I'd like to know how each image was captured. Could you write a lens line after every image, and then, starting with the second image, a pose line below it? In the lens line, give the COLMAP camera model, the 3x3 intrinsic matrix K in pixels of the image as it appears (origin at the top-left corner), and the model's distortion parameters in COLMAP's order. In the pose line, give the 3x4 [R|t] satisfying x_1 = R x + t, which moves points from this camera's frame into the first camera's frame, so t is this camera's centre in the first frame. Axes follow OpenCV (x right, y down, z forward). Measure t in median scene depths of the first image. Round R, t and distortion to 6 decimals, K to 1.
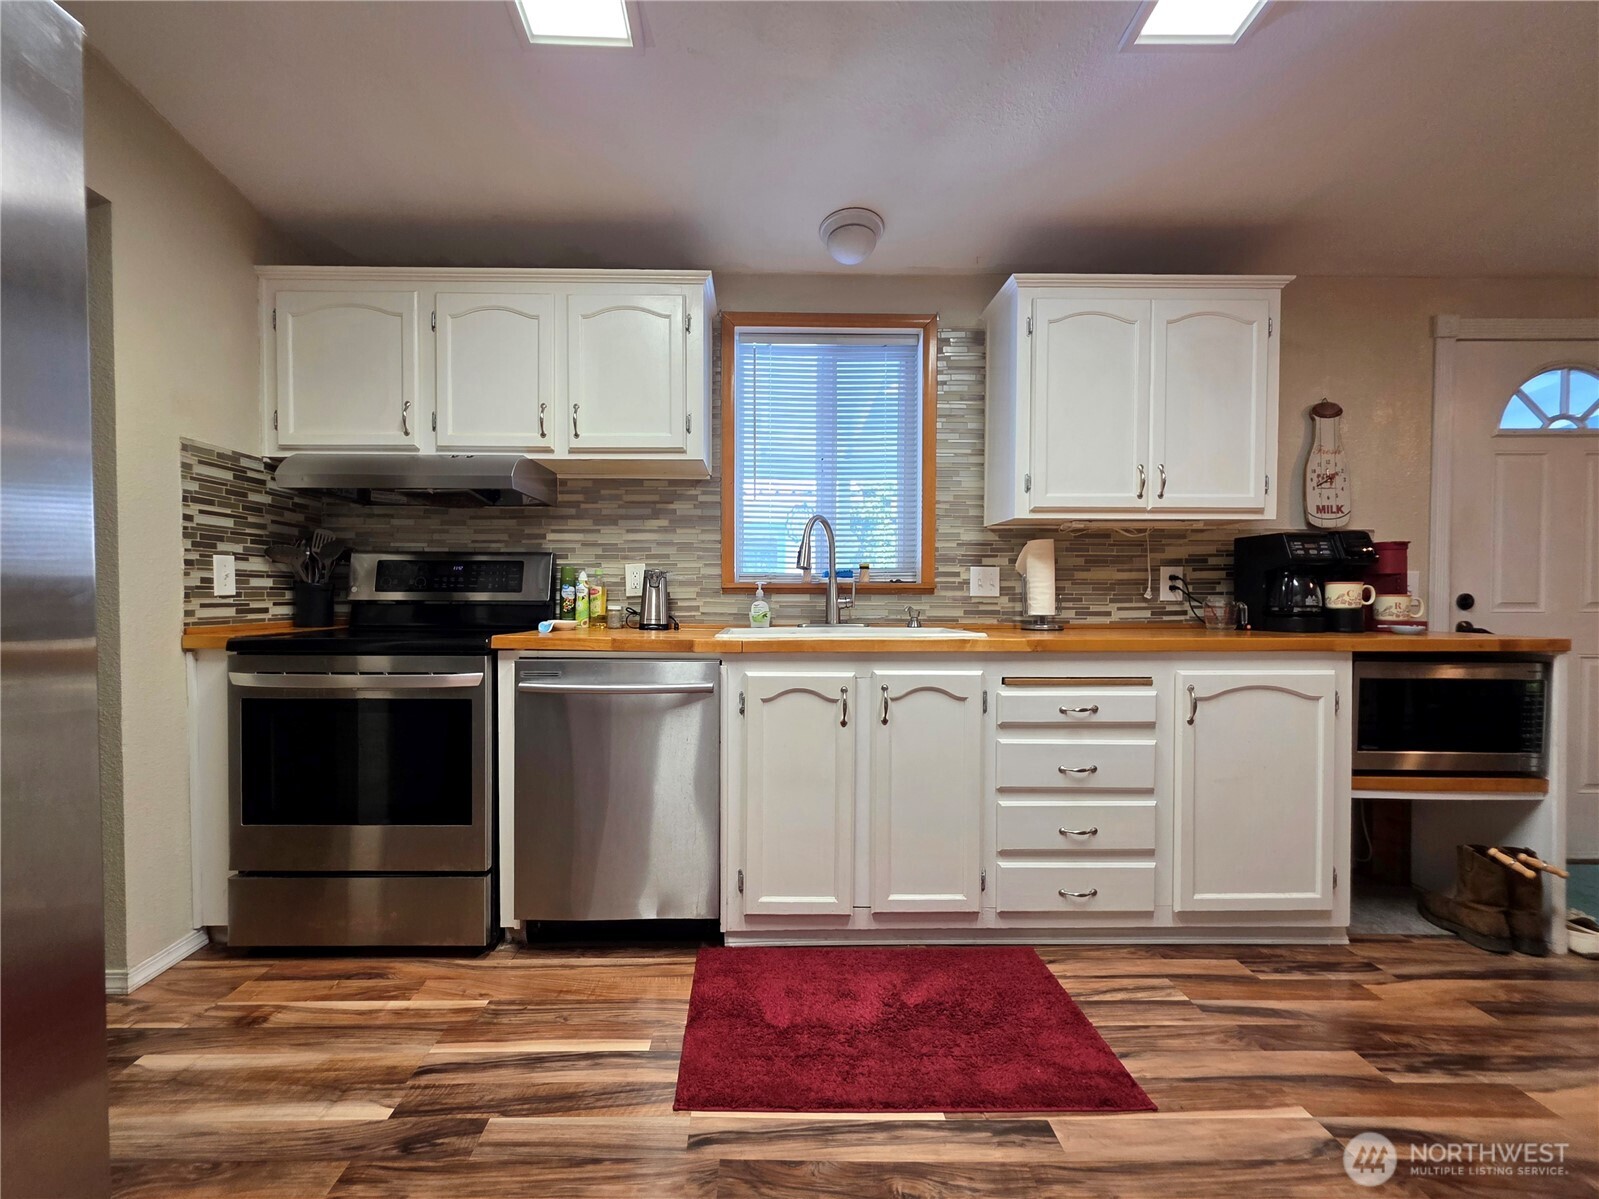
lens RADIAL K [[661.5, 0, 792.6], [0, 661.5, 608.4], [0, 0, 1]] dist [0.005793, -0.001345]
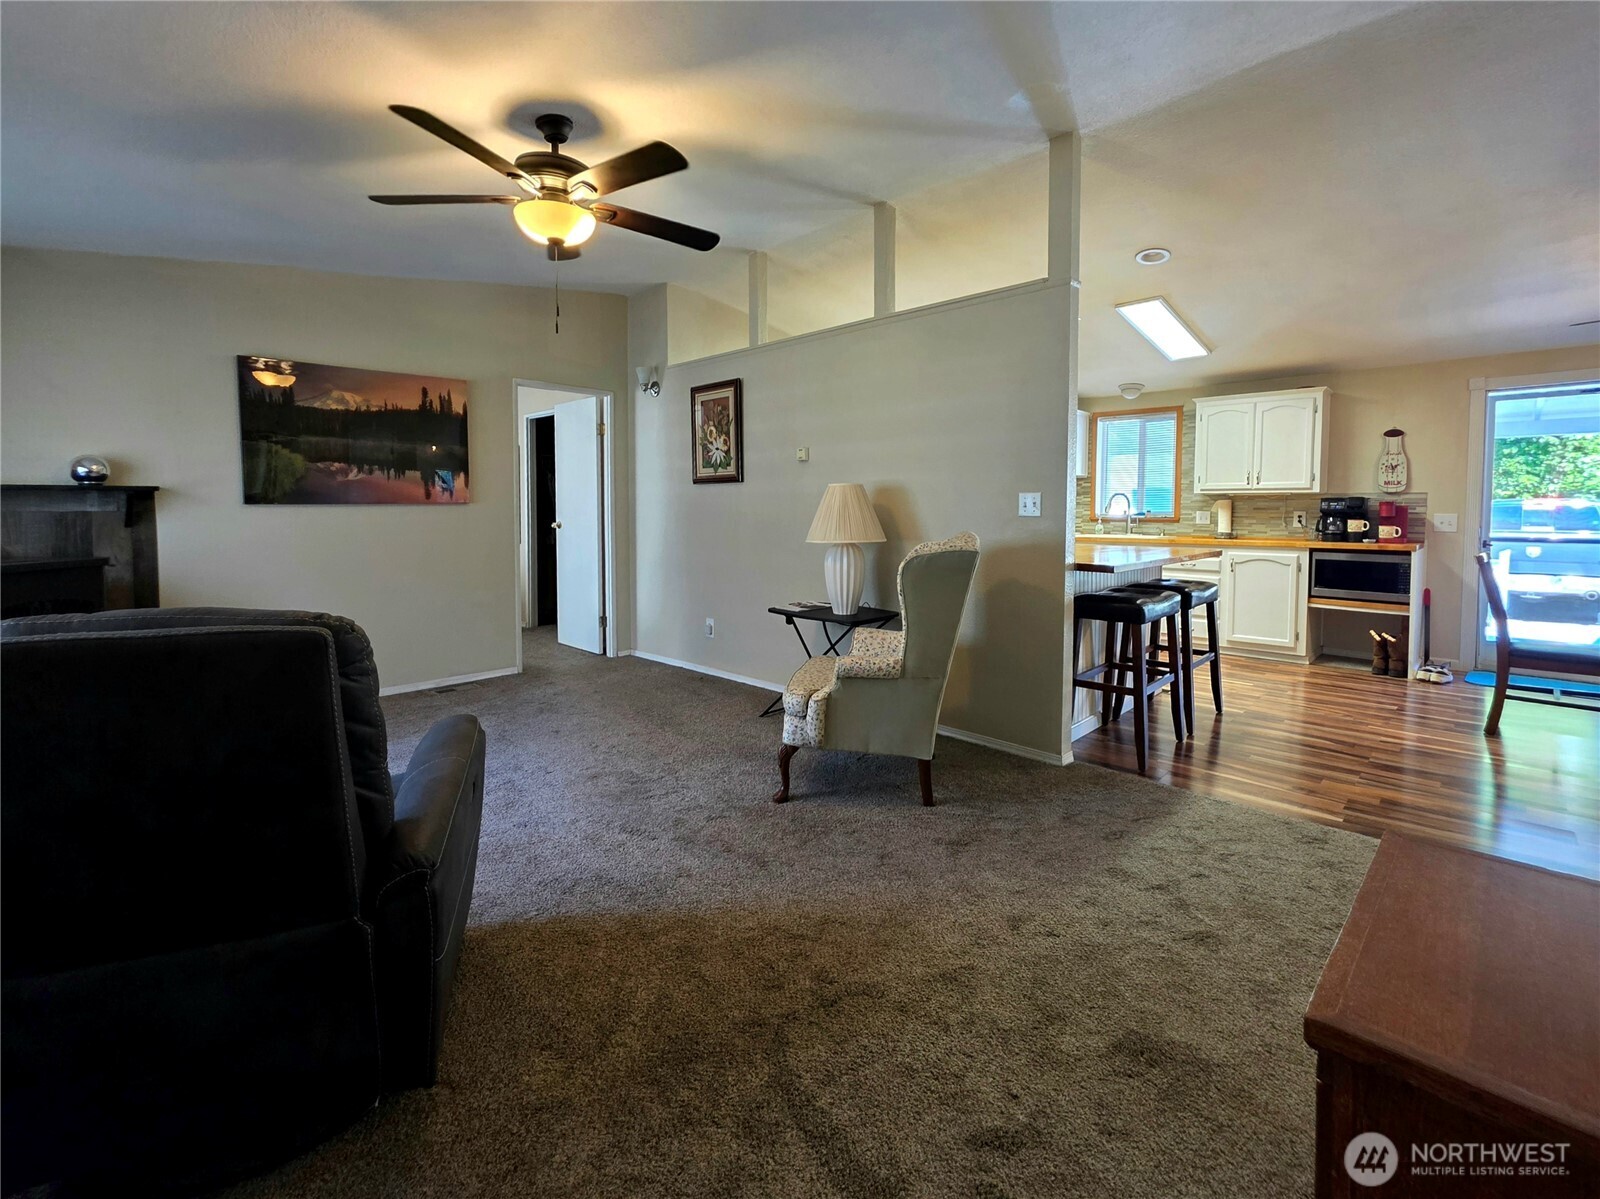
lens RADIAL K [[706.2, 0, 846.0], [0, 706.2, 543.3], [0, 0, 1]] dist [0.004044, -0.000693]
pose [[0.743737, 0.034343, -0.667589, 1.171969], [-0.019528, 0.999369, 0.029656, 0.001395], [0.668187, -0.009020, 0.743939, -1.940265]]
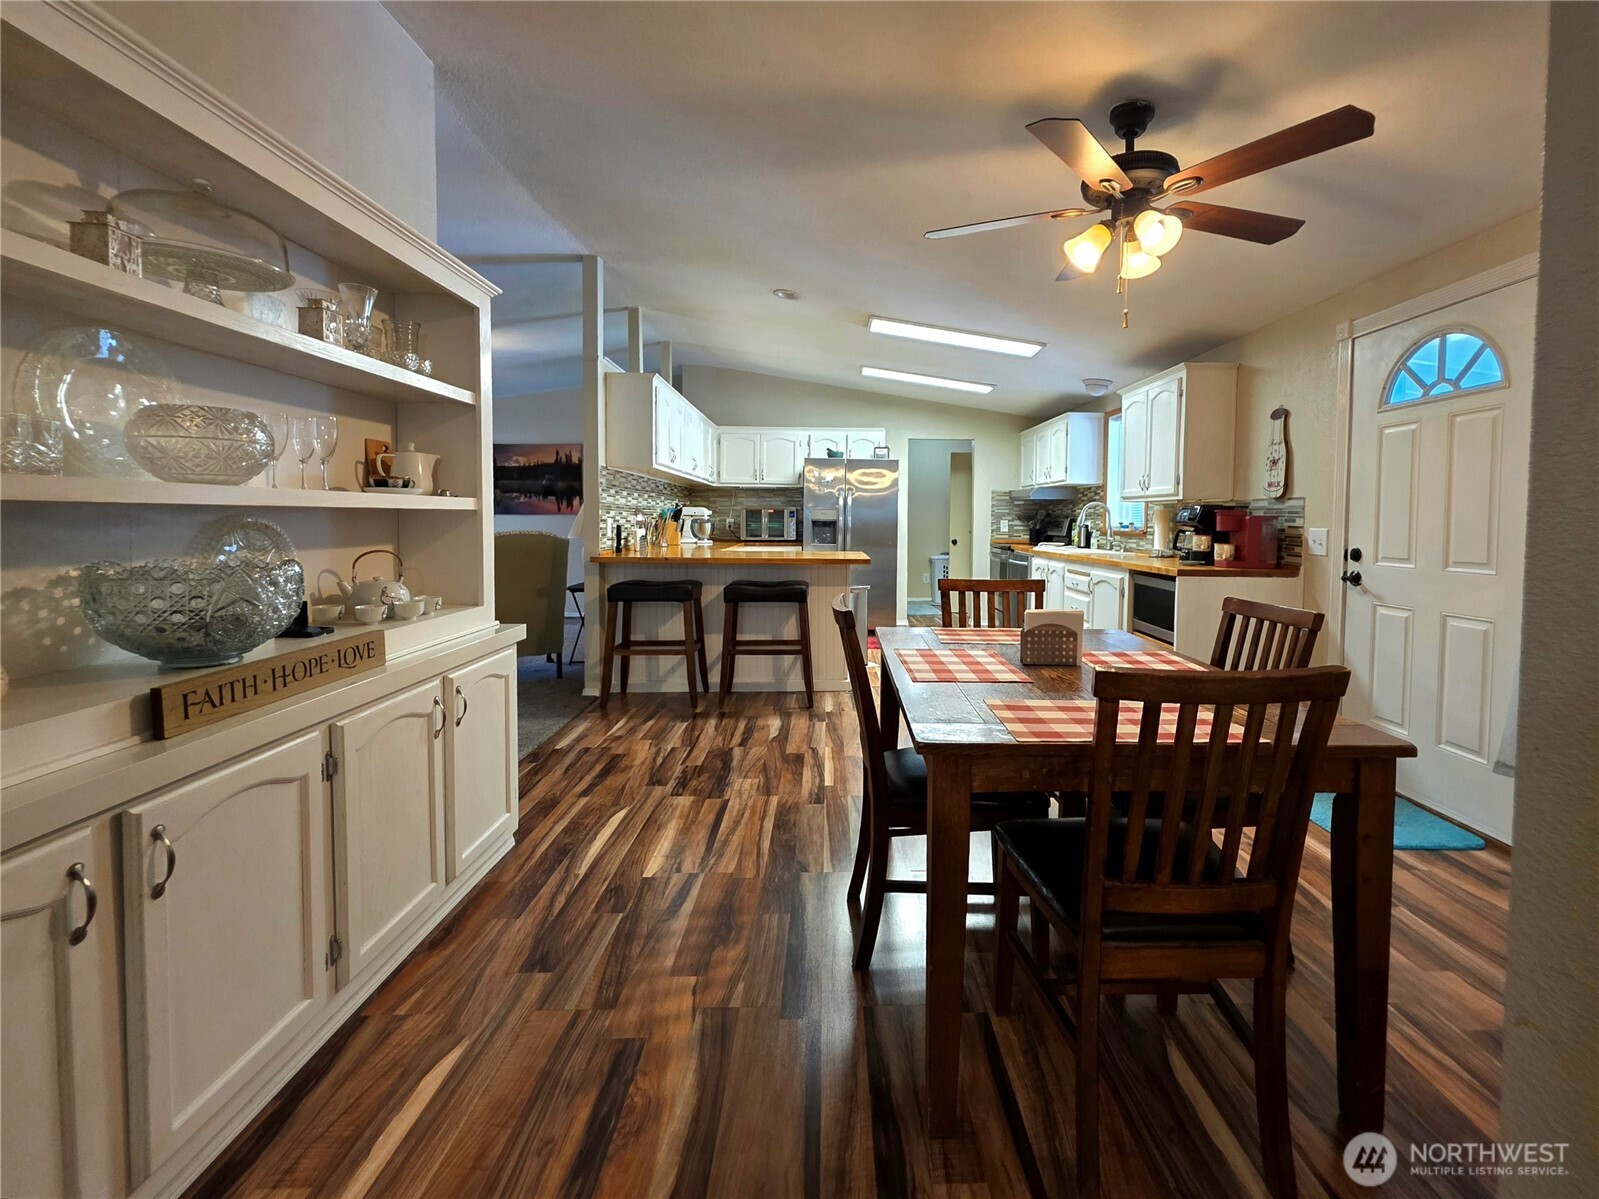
lens RADIAL K [[738.3, 0, 836.7], [0, 738.3, 552.1], [0, 0, 1]] dist [0.002767, 0.000150]
pose [[0.002261, 0.044665, -0.998999, 2.756991], [-0.036128, 0.998353, 0.044555, -0.048173], [0.999345, 0.035991, 0.003871, 0.077741]]
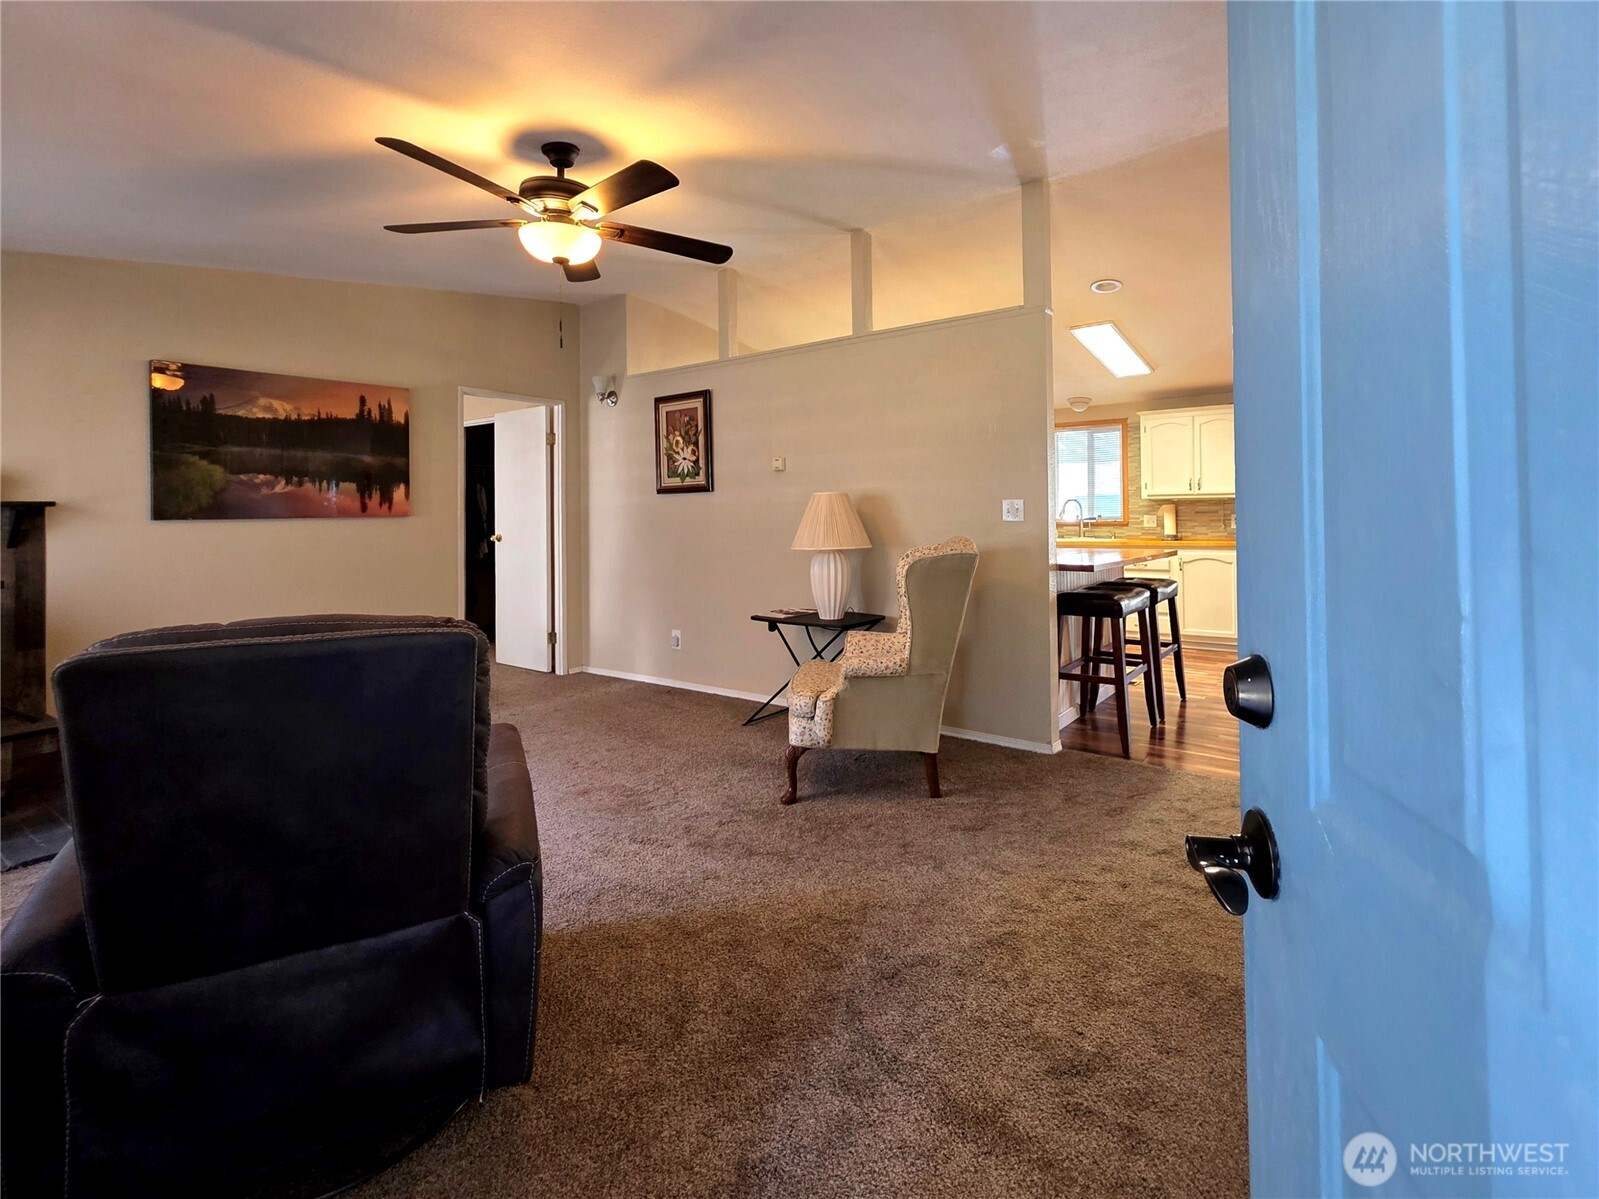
lens RADIAL K [[738.3, 0, 834.9], [0, 738.3, 509.3], [0, 0, 1]] dist [0.002767, 0.000150]
pose [[0.814883, -0.014637, -0.579441, 1.081801], [-0.005232, 0.999455, -0.032605, 0.014831], [0.579603, 0.029601, 0.814362, -2.267427]]
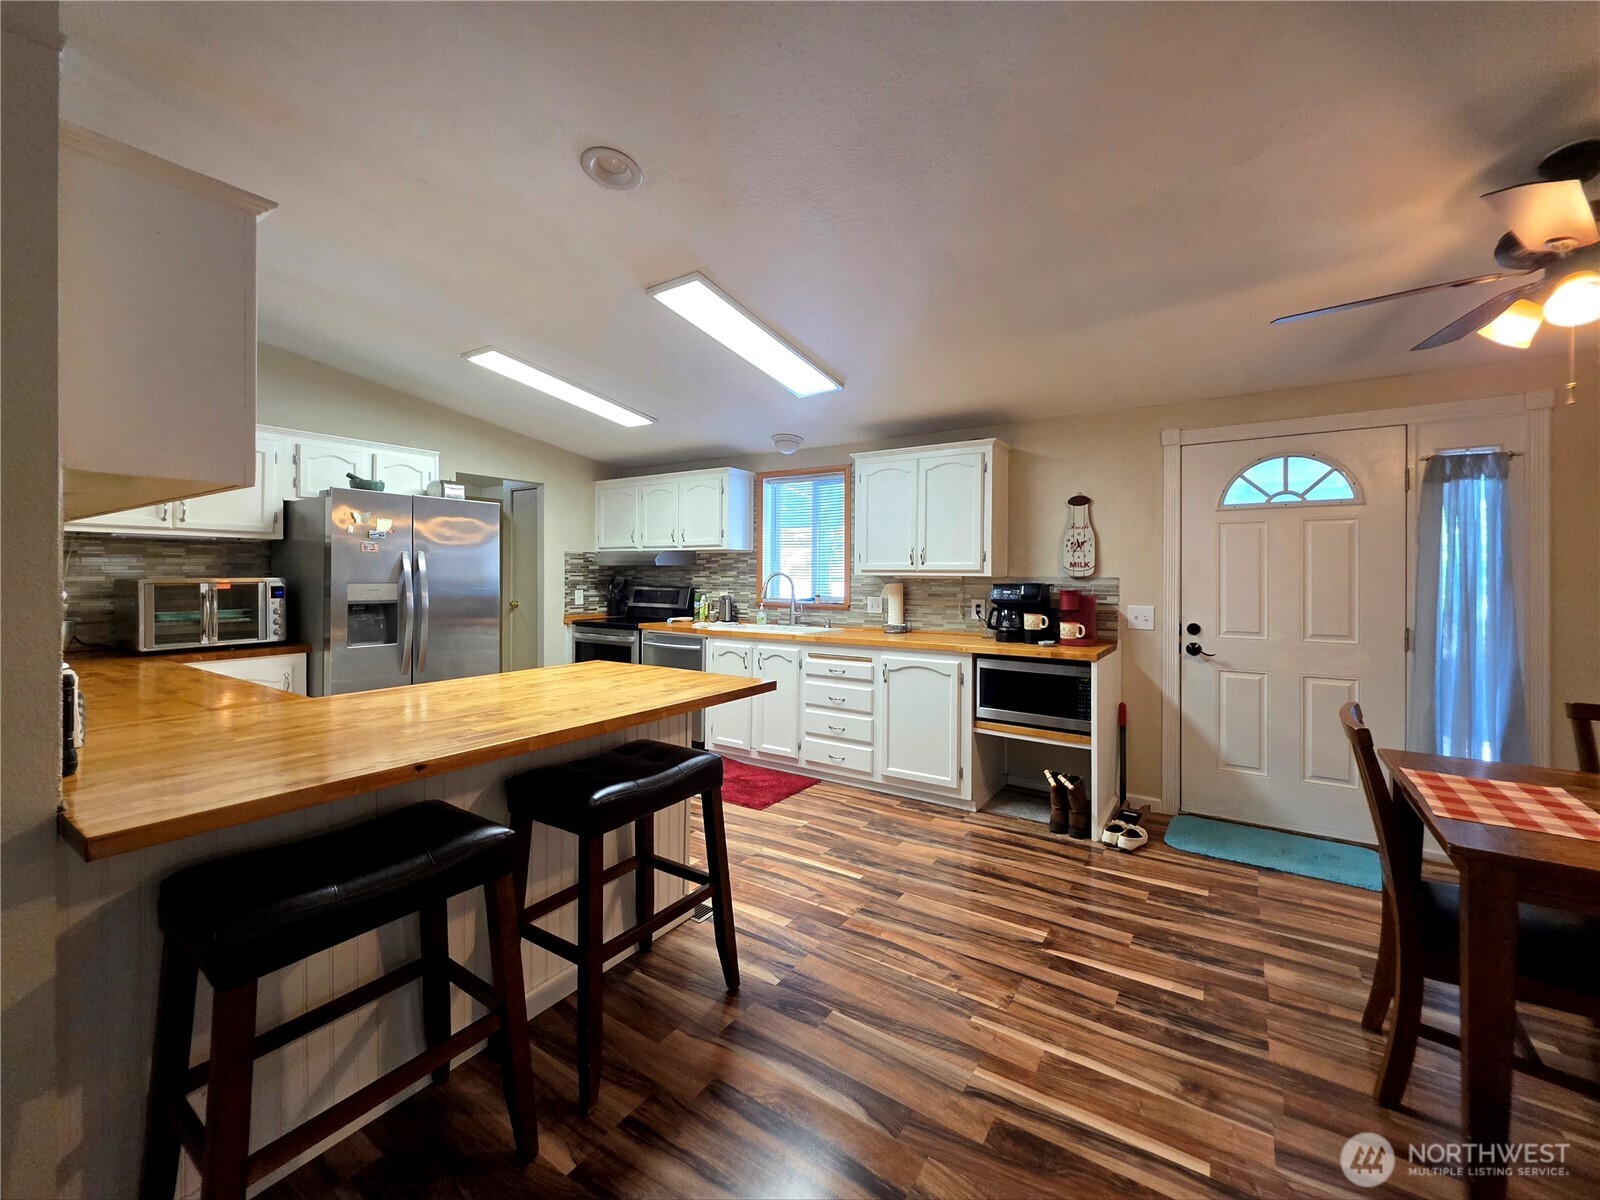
lens RADIAL K [[661.9, 0, 788.4], [0, 661.9, 574.6], [0, 0, 1]] dist [0.005793, -0.001345]
pose [[0.831881, 0.005057, -0.554932, 1.272069], [-0.019941, 0.999585, -0.020784, -0.093469], [0.554596, 0.028356, 0.831636, -0.748606]]
